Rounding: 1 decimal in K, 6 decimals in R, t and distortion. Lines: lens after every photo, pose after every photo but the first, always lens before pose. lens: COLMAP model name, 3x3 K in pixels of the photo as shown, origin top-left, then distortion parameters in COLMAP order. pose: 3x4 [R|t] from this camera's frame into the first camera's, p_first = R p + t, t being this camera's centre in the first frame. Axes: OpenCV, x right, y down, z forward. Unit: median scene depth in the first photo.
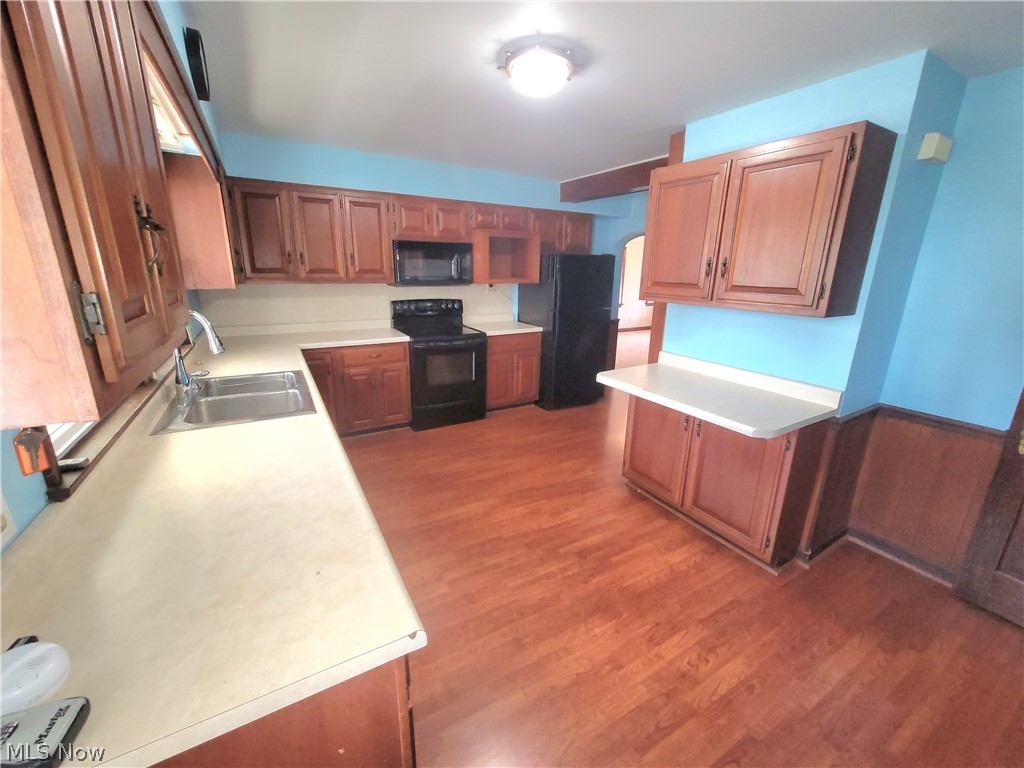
lens RADIAL K [[414.3, 0, 507.4], [0, 414.3, 386.6], [0, 0, 1]] dist [-0.002269, 0.002476]
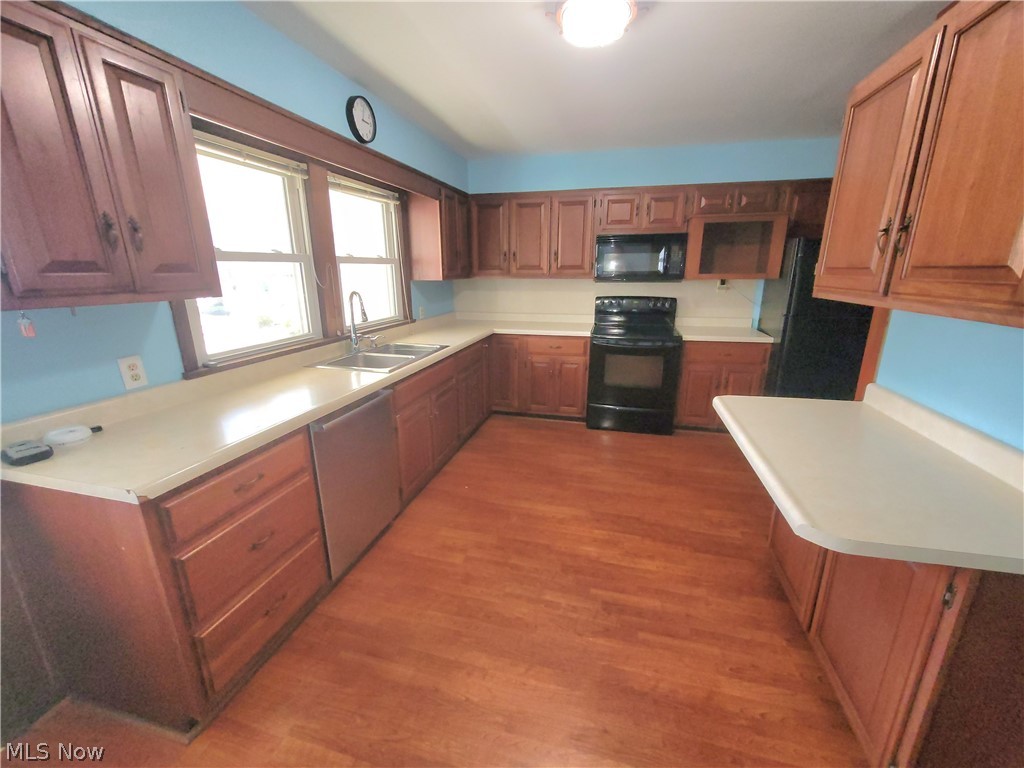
lens RADIAL K [[414.3, 0, 509.4], [0, 414.3, 384.3], [0, 0, 1]] dist [-0.002269, 0.002476]
pose [[0.715874, 0.169043, -0.677458, 0.438987], [-0.178934, 0.982265, 0.056019, -0.025035], [0.674913, 0.081118, 0.733425, 0.210458]]
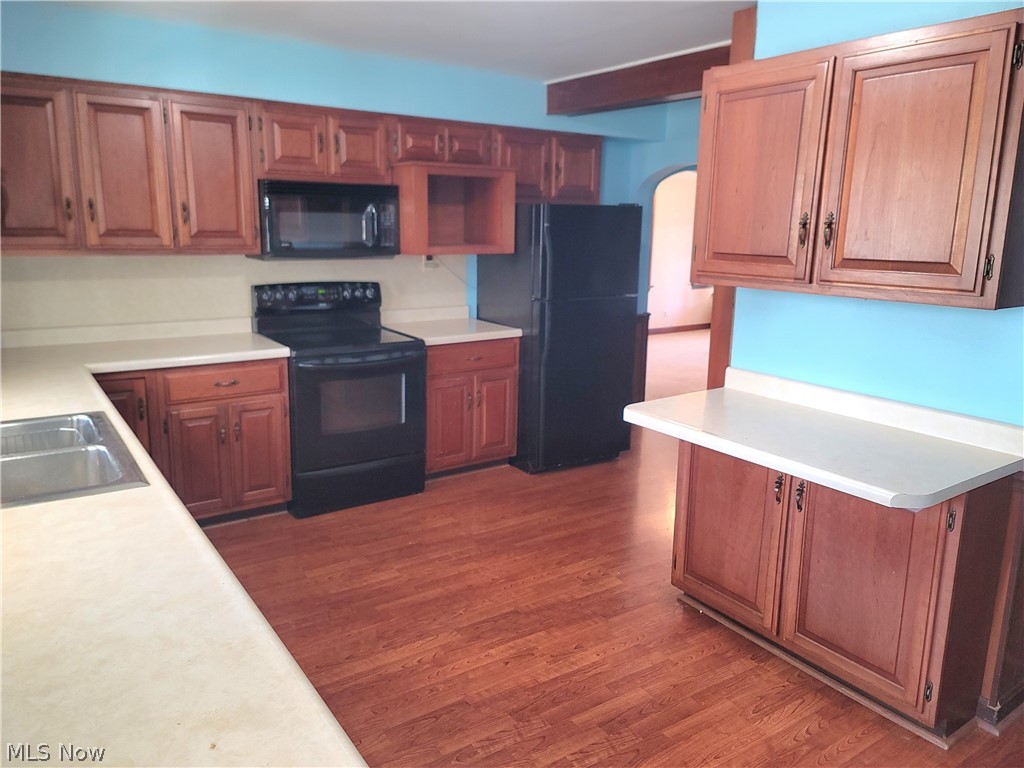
lens RADIAL K [[752.4, 0, 496.8], [0, 752.4, 383.1], [0, 0, 1]] dist [0.059391, -0.034997]
pose [[0.997545, -0.015816, 0.068217, -0.035997], [0.020465, 0.997476, -0.067988, 0.003199], [-0.066969, 0.069217, 0.995351, -0.053341]]
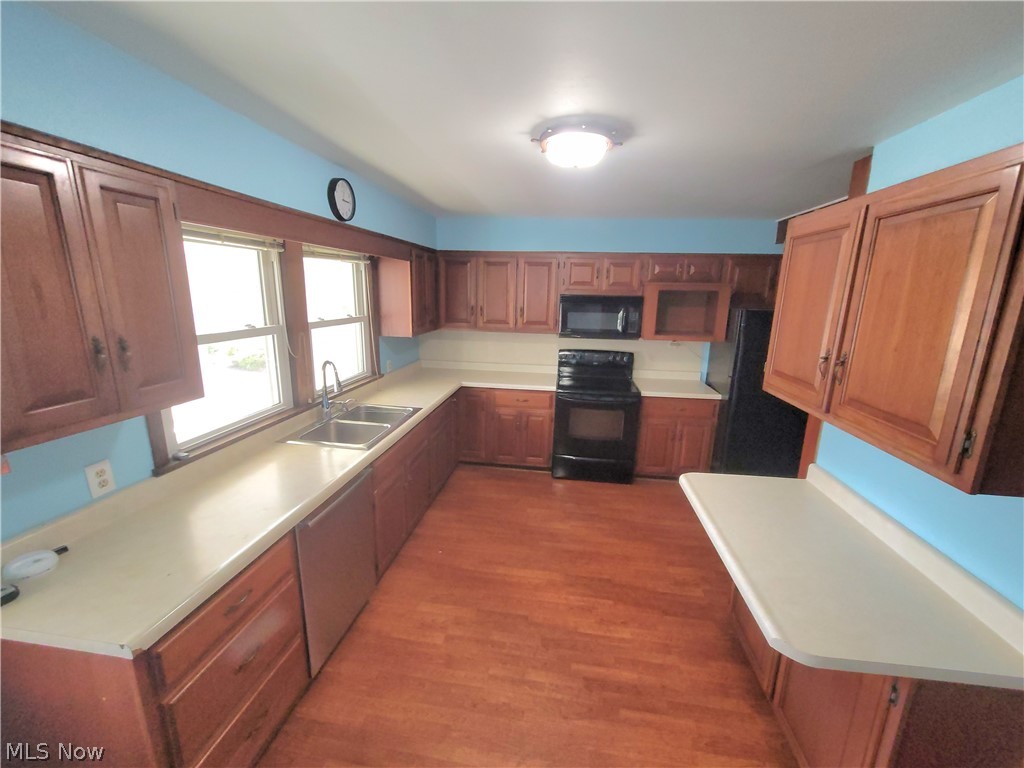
lens RADIAL K [[414.3, 0, 509.0], [0, 414.3, 386.0], [0, 0, 1]] dist [-0.002269, 0.002476]
pose [[0.789317, 0.137775, -0.598328, 0.399911], [-0.178637, 0.983873, -0.009105, -0.127074], [0.587424, 0.114070, 0.801200, 0.142747]]
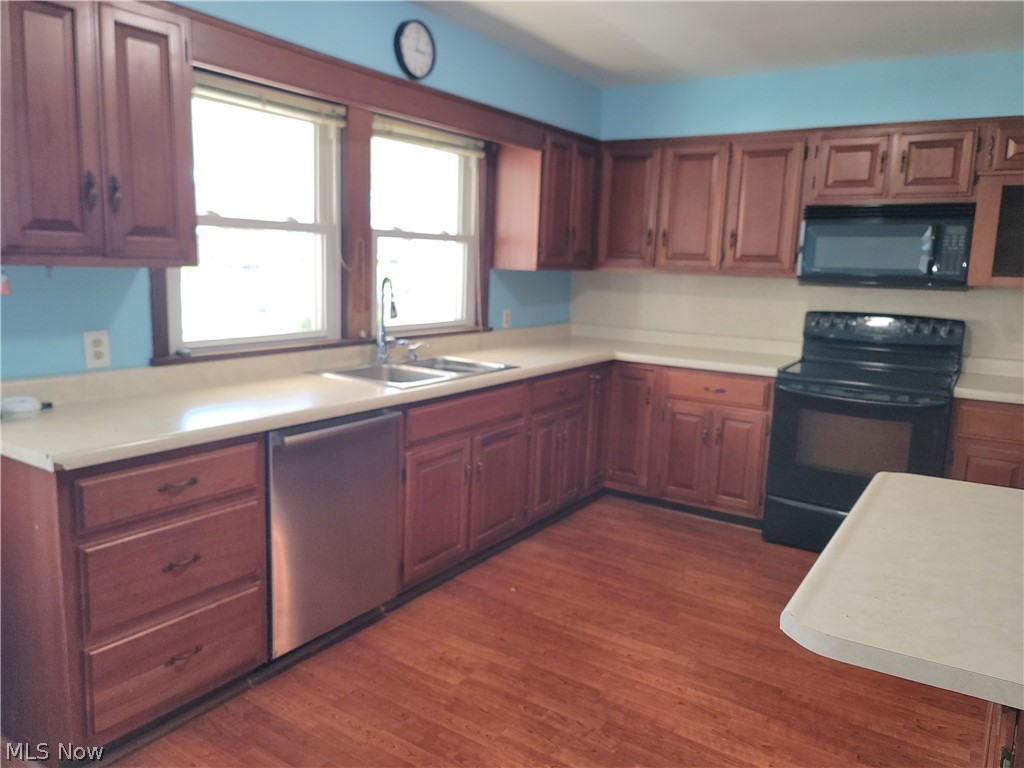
lens RADIAL K [[752.4, 0, 507.4], [0, 752.4, 378.4], [0, 0, 1]] dist [0.059391, -0.034997]
pose [[0.457873, 0.140751, -0.877805, 0.704710], [-0.273049, 0.961928, 0.011814, -0.026028], [0.846048, 0.234274, 0.478873, 0.265924]]
